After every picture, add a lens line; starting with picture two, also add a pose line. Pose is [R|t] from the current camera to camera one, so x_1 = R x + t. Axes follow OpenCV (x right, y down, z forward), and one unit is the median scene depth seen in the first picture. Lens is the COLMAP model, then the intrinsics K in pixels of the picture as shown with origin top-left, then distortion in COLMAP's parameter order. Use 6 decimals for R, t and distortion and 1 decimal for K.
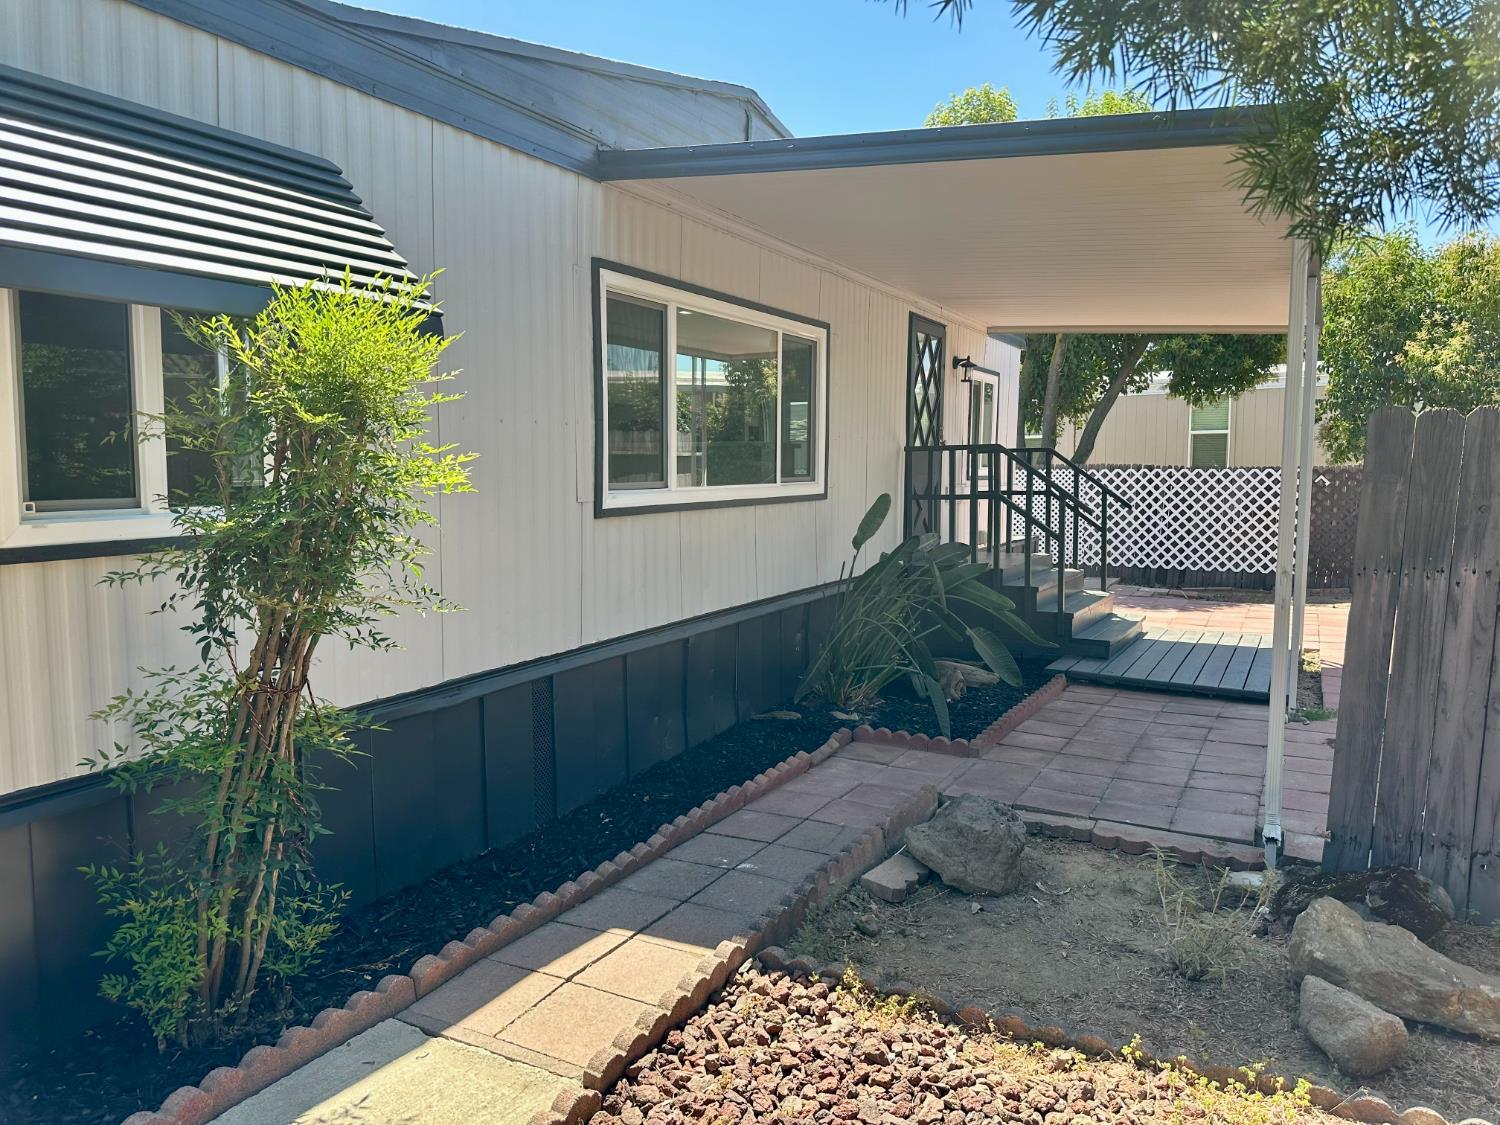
lens RADIAL K [[1050.2, 0, 745.5], [0, 1050.2, 558.9], [0, 0, 1]] dist [0.067162, -0.063548]
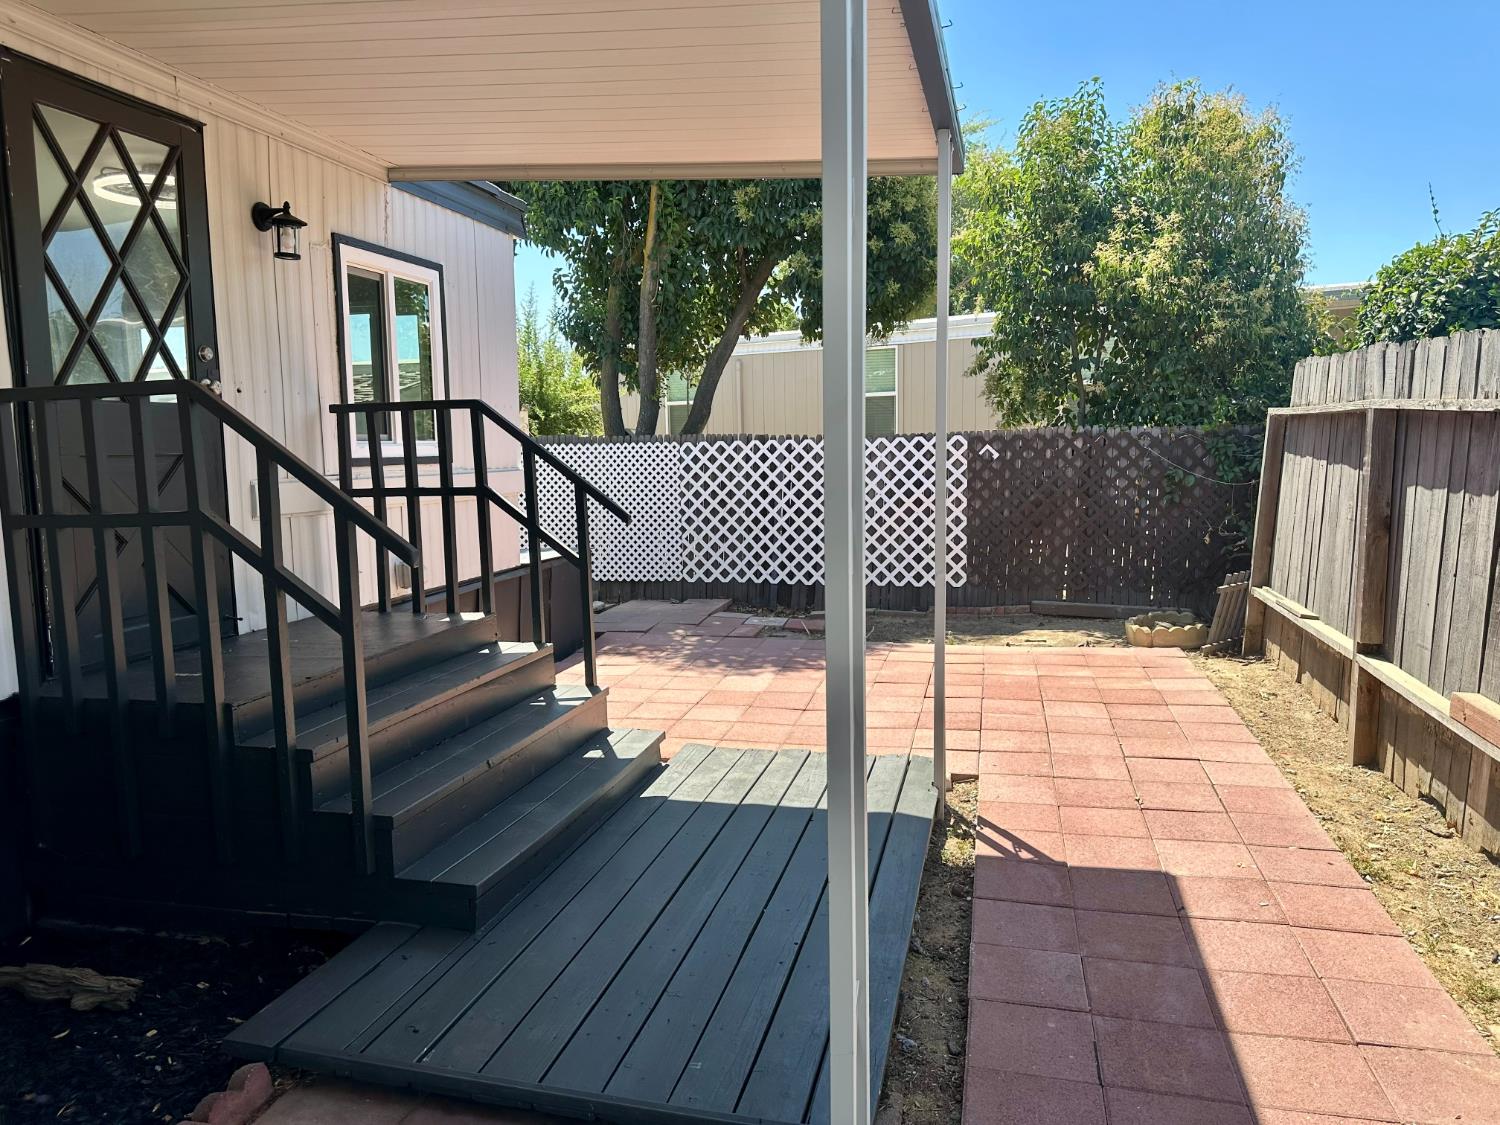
lens RADIAL K [[1039.6, 0, 710.3], [0, 1039.6, 569.7], [0, 0, 1]] dist [0.155614, -0.219349]
pose [[0.975033, -0.047557, 0.216909, 0.205272], [0.040178, 0.998458, 0.038309, -0.029393], [-0.218396, -0.028638, 0.975440, 0.357262]]
